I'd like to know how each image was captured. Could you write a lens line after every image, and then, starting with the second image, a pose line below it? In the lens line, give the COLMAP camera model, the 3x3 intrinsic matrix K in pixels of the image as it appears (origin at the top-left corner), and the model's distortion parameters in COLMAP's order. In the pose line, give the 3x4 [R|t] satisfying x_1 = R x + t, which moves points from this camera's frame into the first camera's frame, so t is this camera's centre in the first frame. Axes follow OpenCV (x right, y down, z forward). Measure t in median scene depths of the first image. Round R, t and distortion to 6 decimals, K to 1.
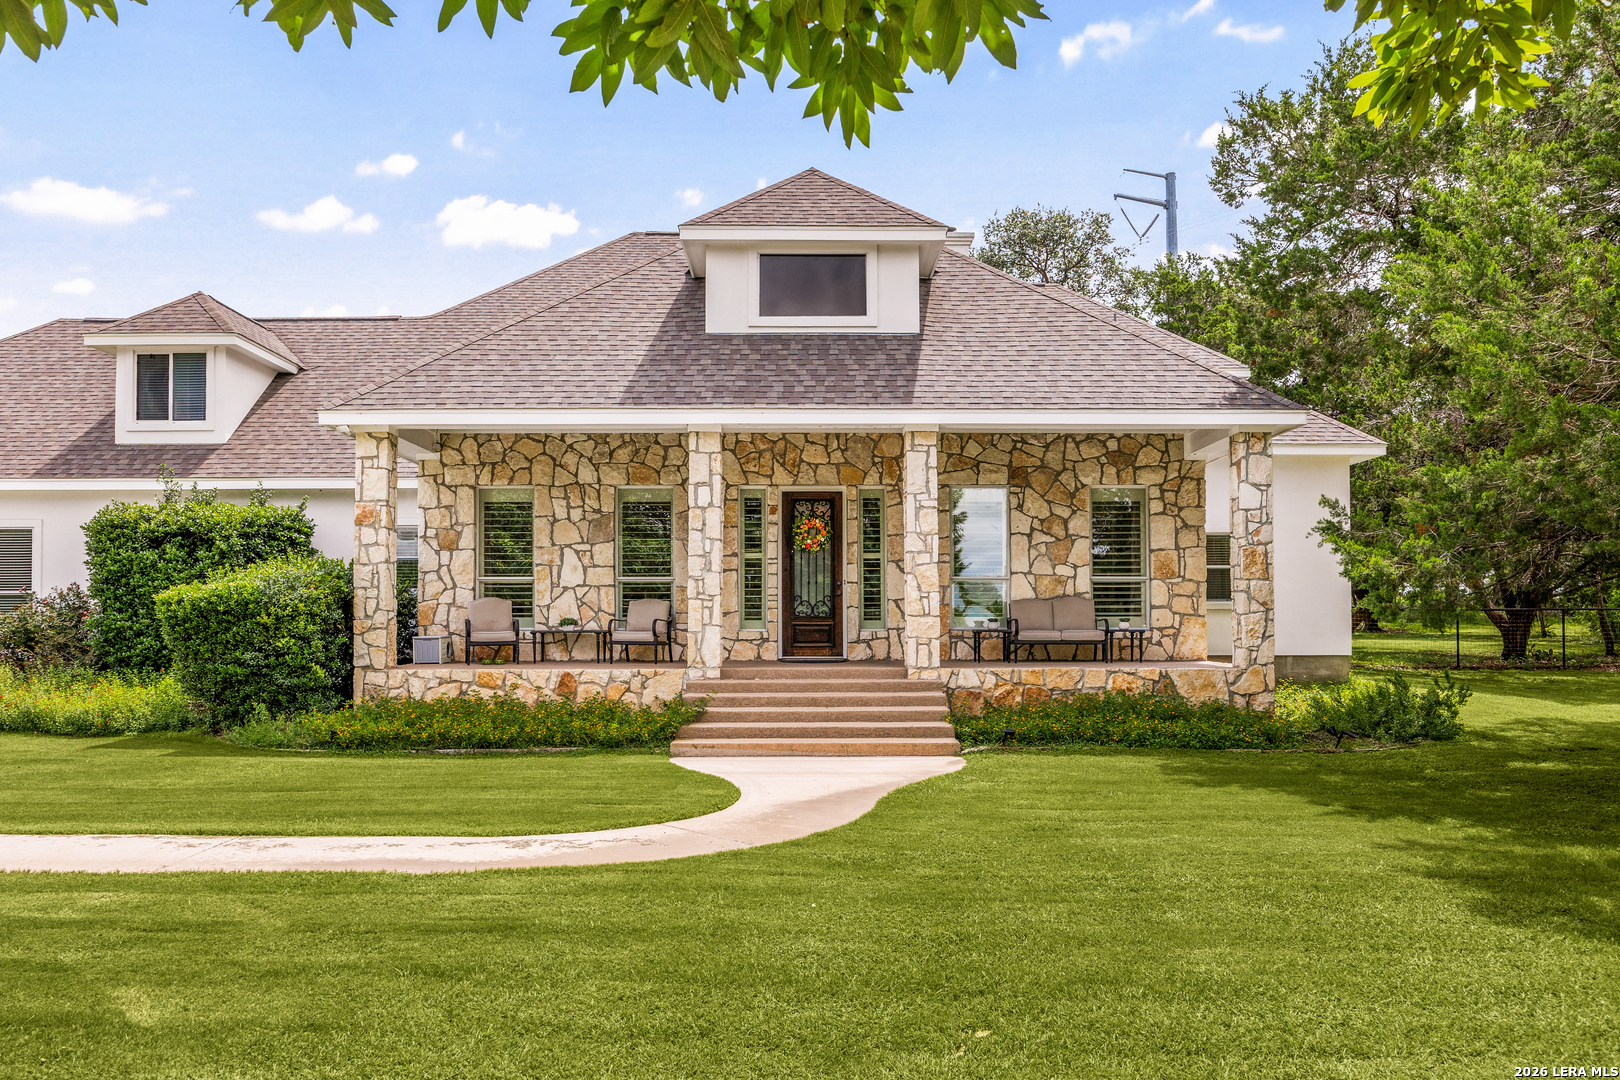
lens RADIAL K [[1135.9, 0, 809.4], [0, 1135.9, 645.6], [0, 0, 1]] dist [-0.026641, -0.000184]
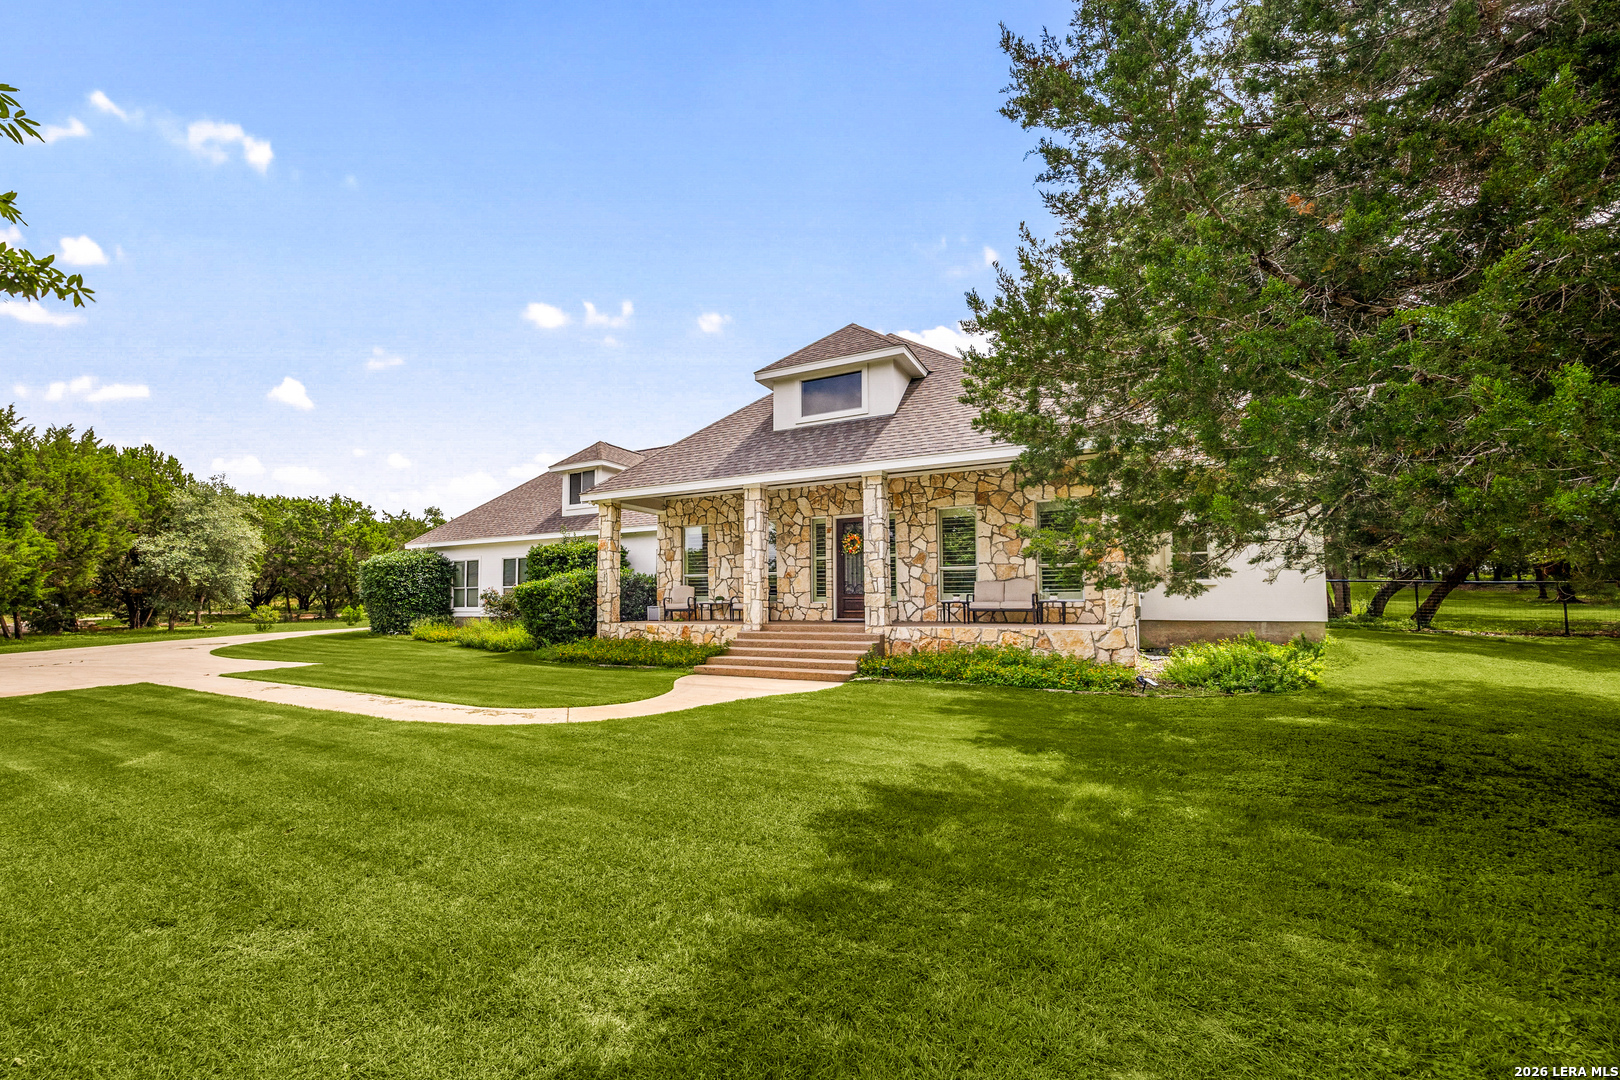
lens RADIAL K [[652.0, 0, 773.4], [0, 652.0, 585.7], [0, 0, 1]] dist [-0.030607, -0.000074]
pose [[0.874191, -0.015887, -0.485323, 0.369641], [-0.003639, 0.999222, -0.039265, -0.000215], [0.485569, 0.036092, 0.873453, 0.131425]]
